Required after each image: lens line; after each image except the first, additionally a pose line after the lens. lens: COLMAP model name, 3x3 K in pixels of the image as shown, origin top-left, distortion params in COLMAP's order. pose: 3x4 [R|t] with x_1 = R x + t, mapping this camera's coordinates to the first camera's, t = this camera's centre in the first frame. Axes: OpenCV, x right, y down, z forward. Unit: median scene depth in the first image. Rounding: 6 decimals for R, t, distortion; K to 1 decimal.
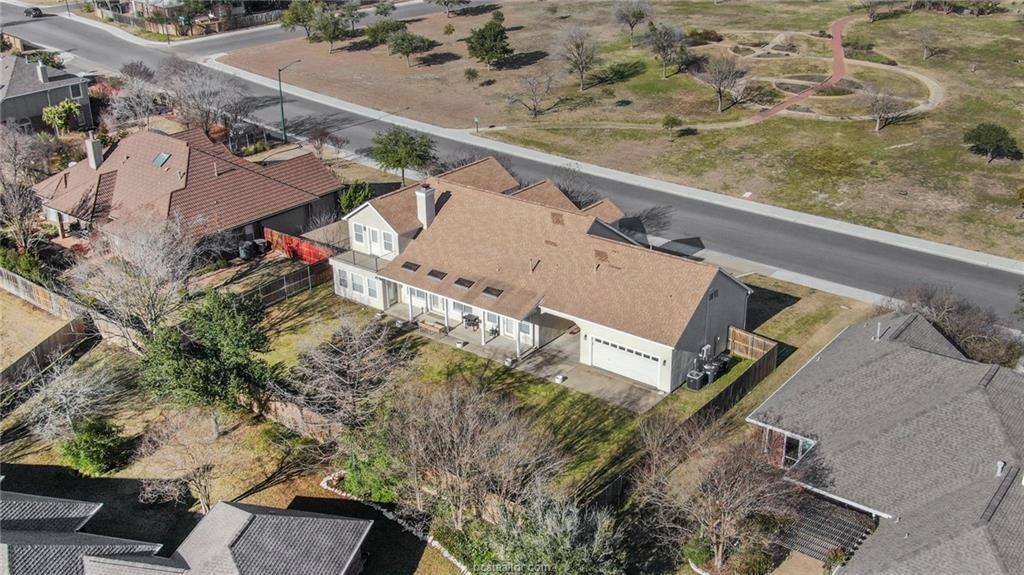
lens RADIAL K [[1037.5, 0, 512.0], [0, 1037.5, 287.5], [0, 0, 1]] dist [-0.004567, -0.007988]
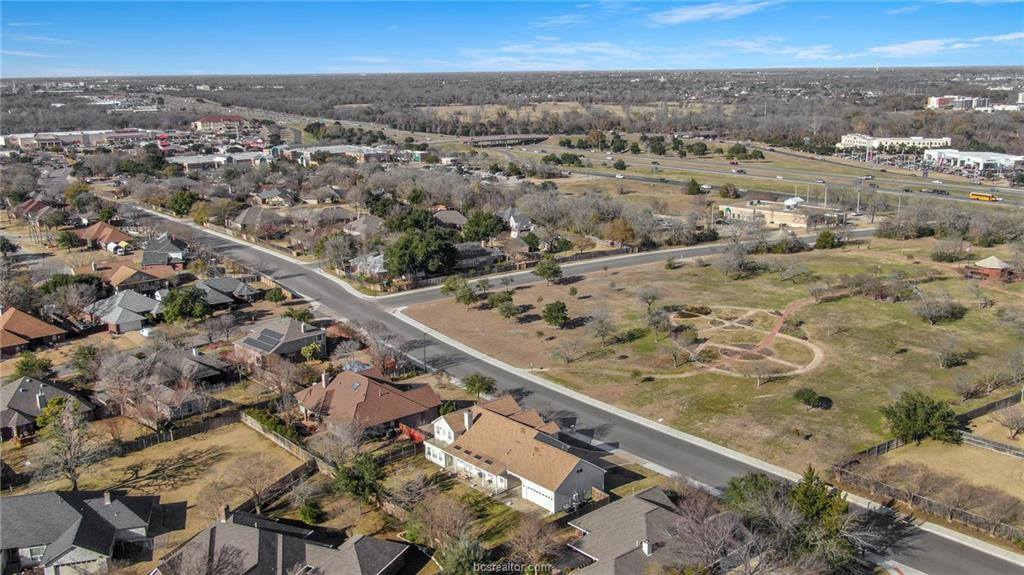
lens RADIAL K [[896.2, 0, 512.0], [0, 896.2, 287.5], [0, 0, 1]] dist [0.000694, -0.000203]
pose [[0.983469, 0.040877, -0.176405, 0.307370], [-0.073468, 0.980477, -0.182392, -0.014390], [0.165505, 0.192337, 0.967272, -0.796546]]
